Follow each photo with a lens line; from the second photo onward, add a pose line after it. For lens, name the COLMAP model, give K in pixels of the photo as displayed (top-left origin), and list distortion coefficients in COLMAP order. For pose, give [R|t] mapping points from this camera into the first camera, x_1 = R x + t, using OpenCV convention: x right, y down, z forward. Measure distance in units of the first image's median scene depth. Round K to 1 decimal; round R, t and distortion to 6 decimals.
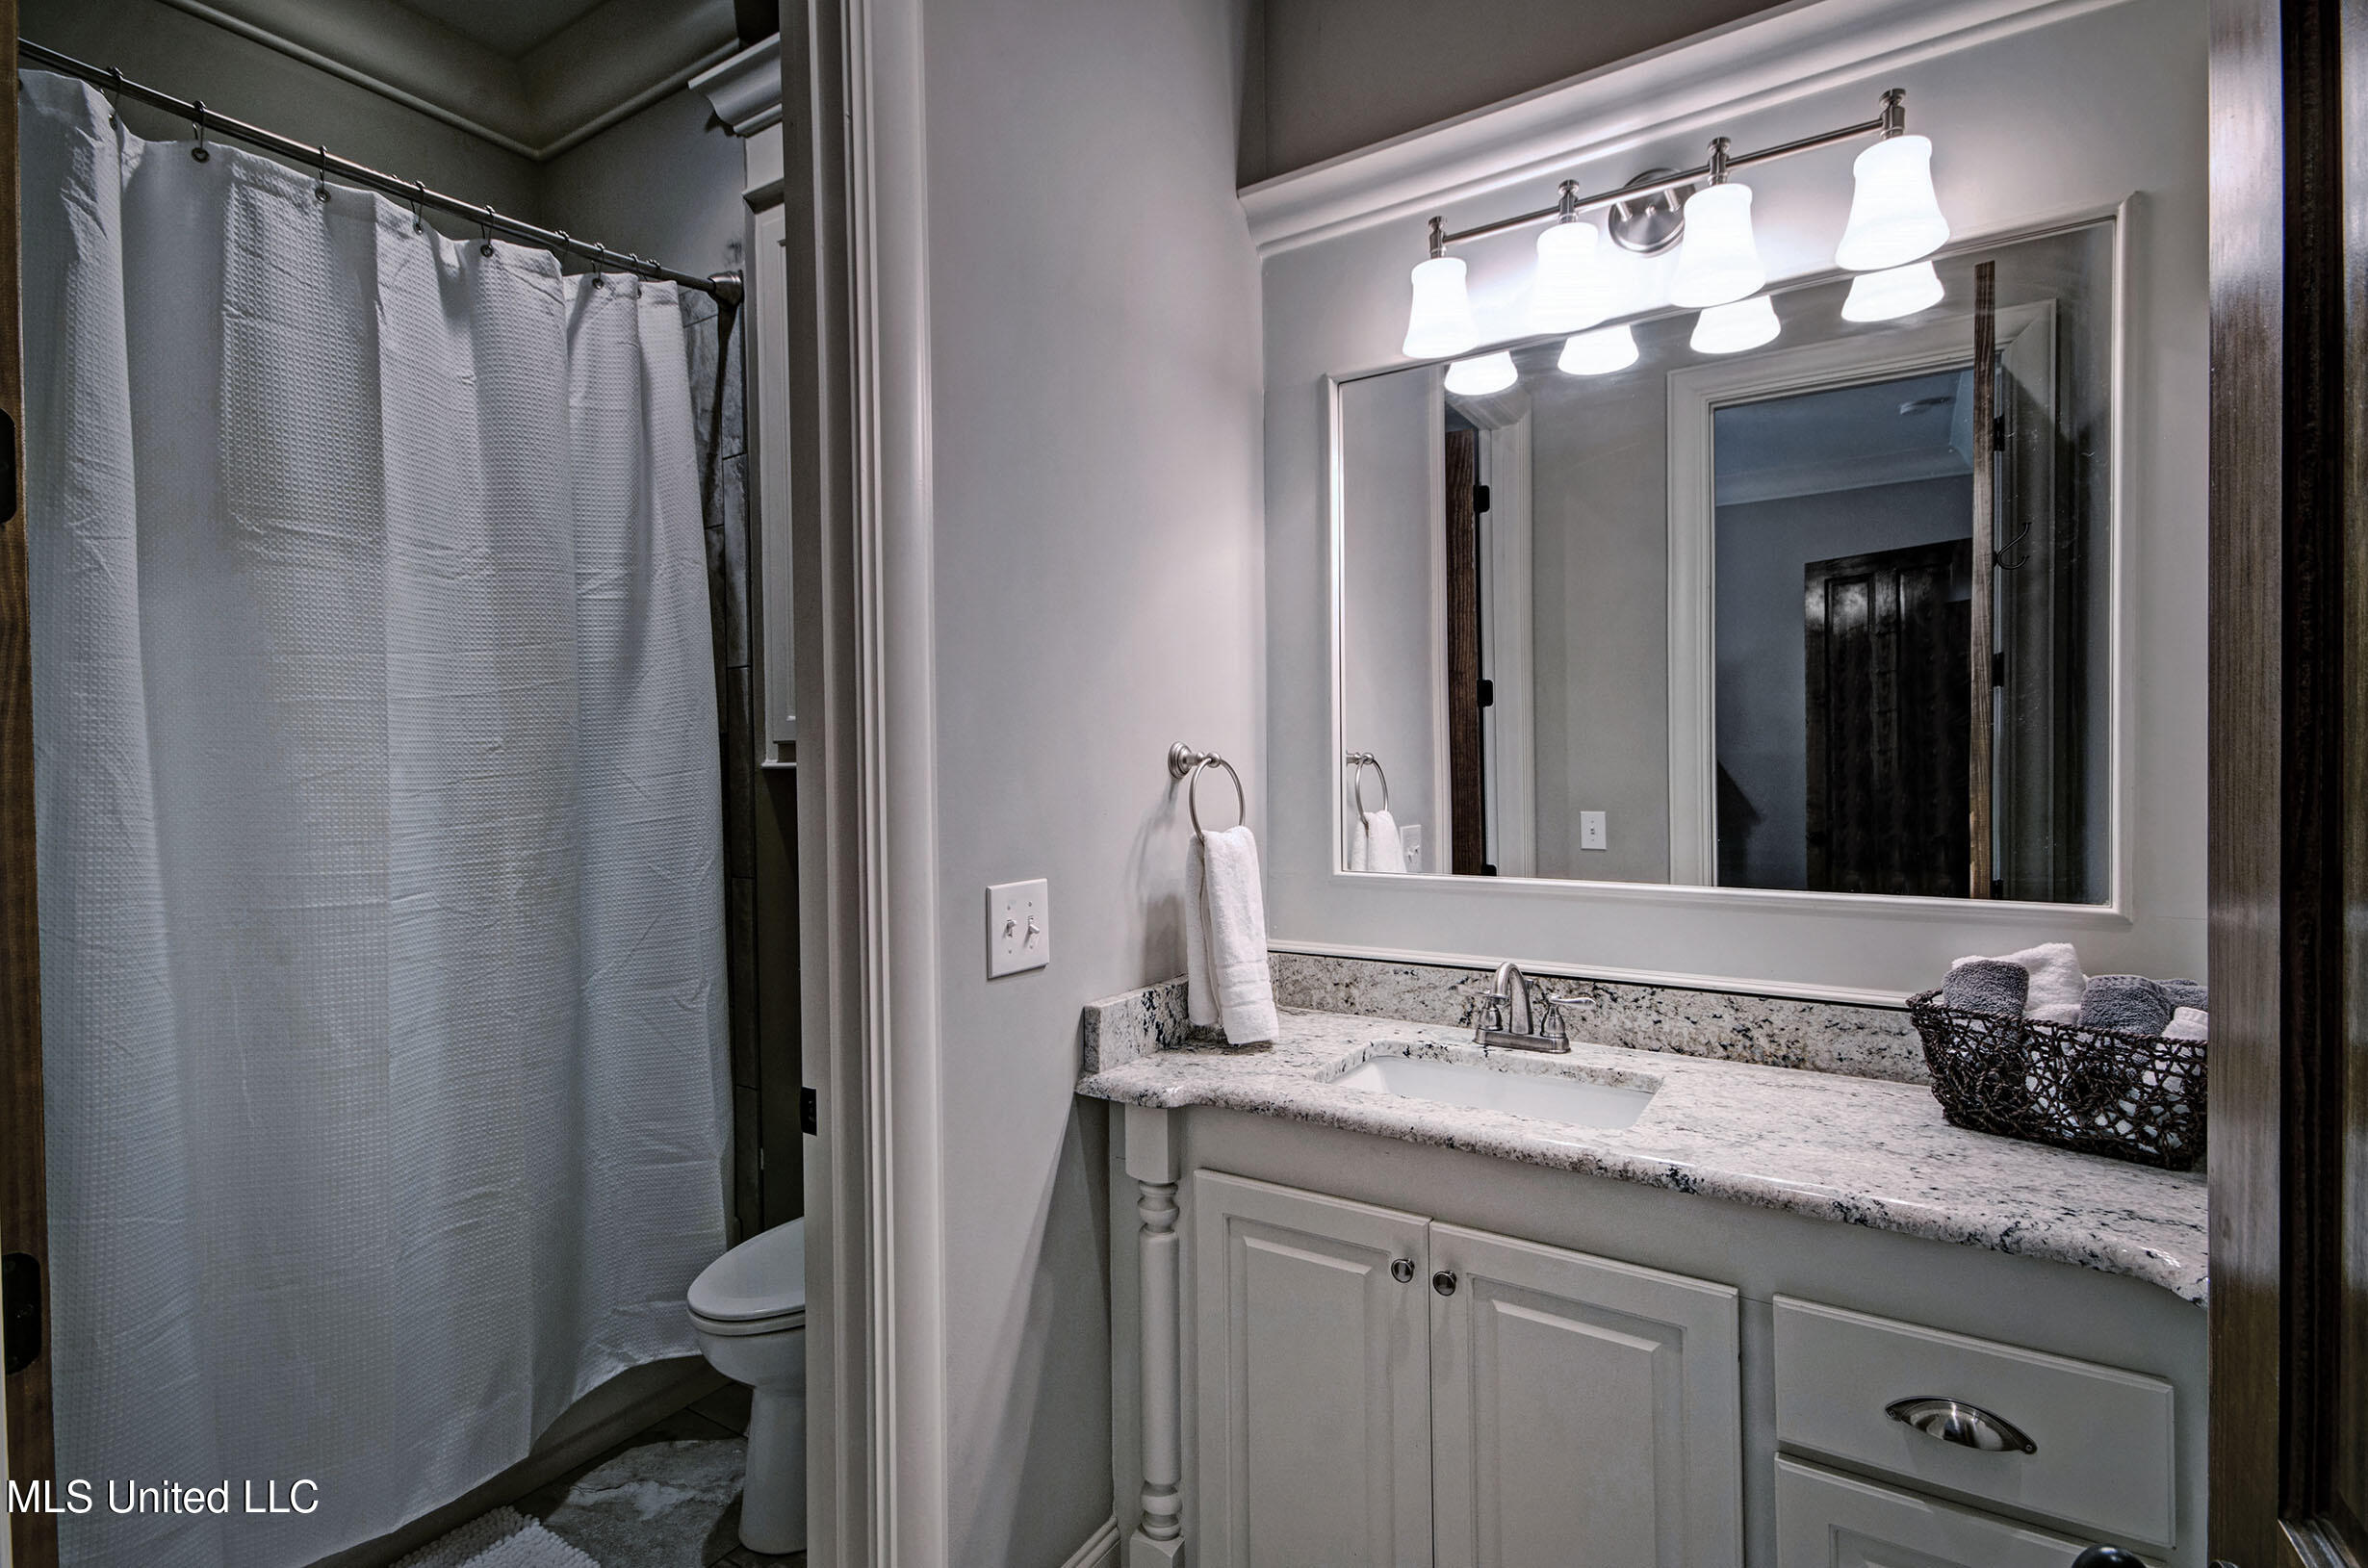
lens RADIAL K [[1122.9, 0, 1173.6], [0, 1122.9, 788.4], [0, 0, 1]] dist [0.000891, -0.001502]
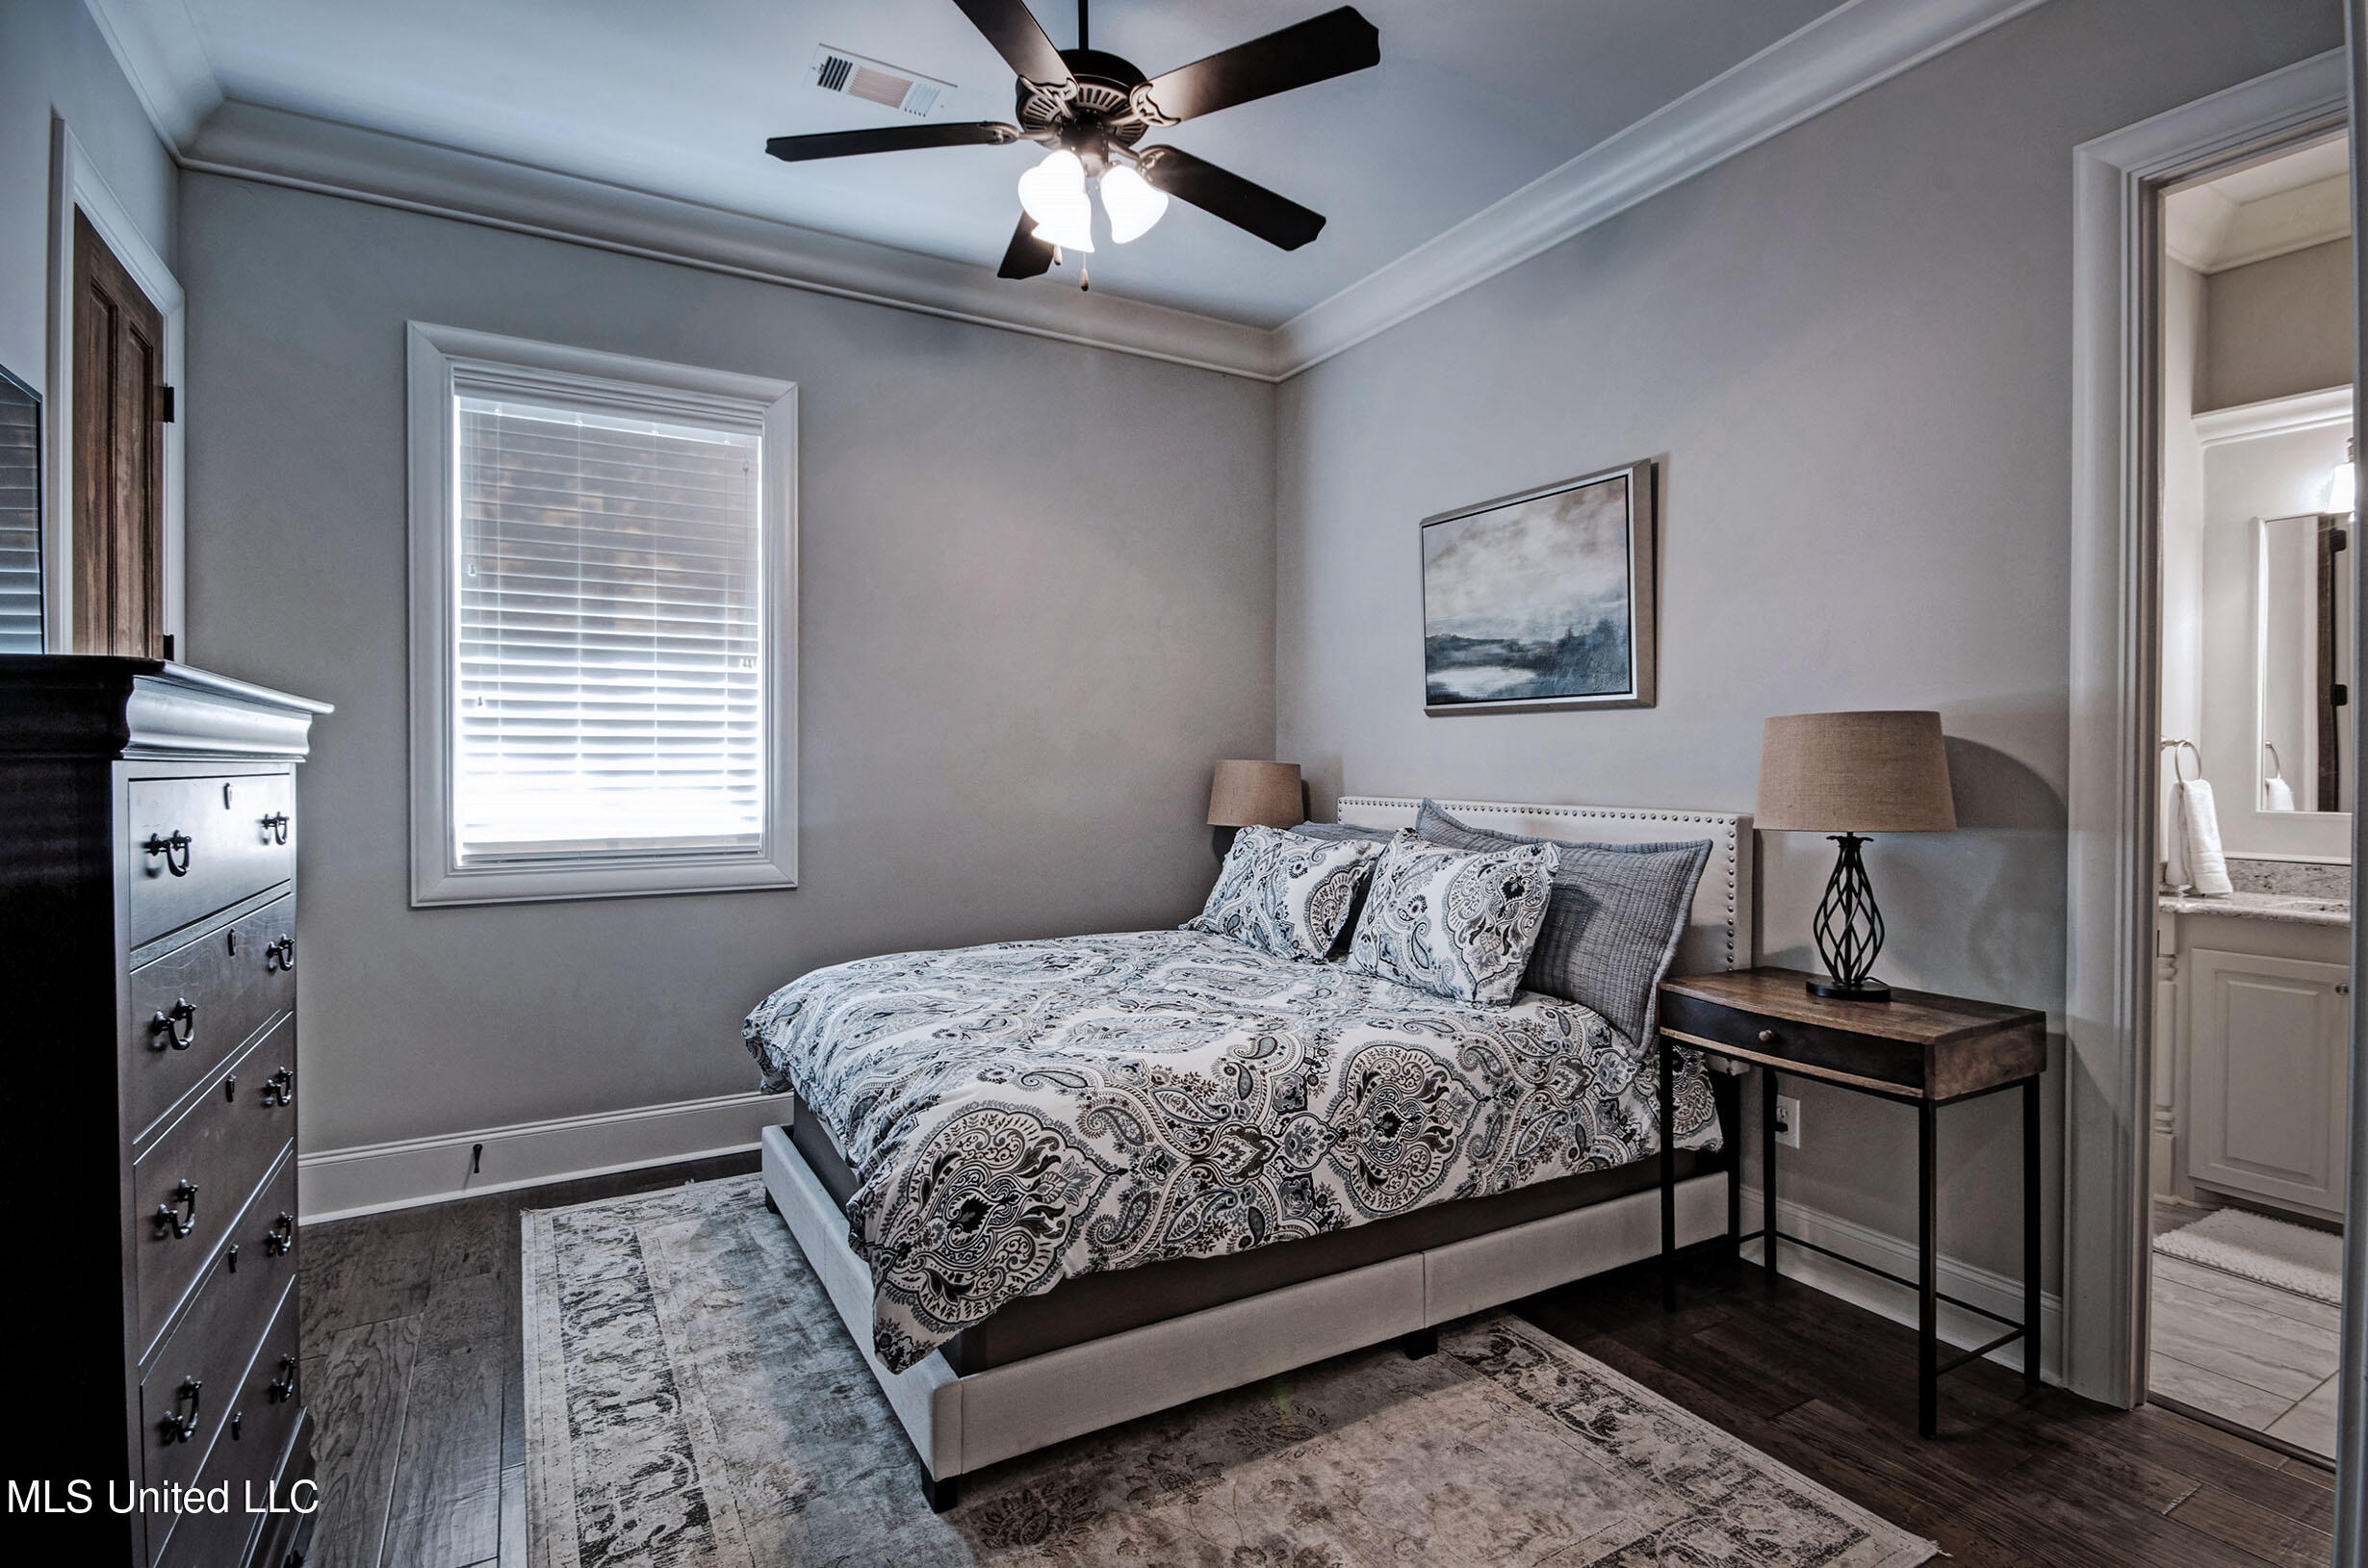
lens RADIAL K [[1122.9, 0, 1182.1], [0, 1122.9, 777.3], [0, 0, 1]] dist [0.000891, -0.001502]
pose [[0.885800, 0.019541, -0.463655, -0.615930], [-0.014991, 0.999797, 0.013497, 0.031580], [0.463824, -0.005005, 0.885913, -1.519104]]
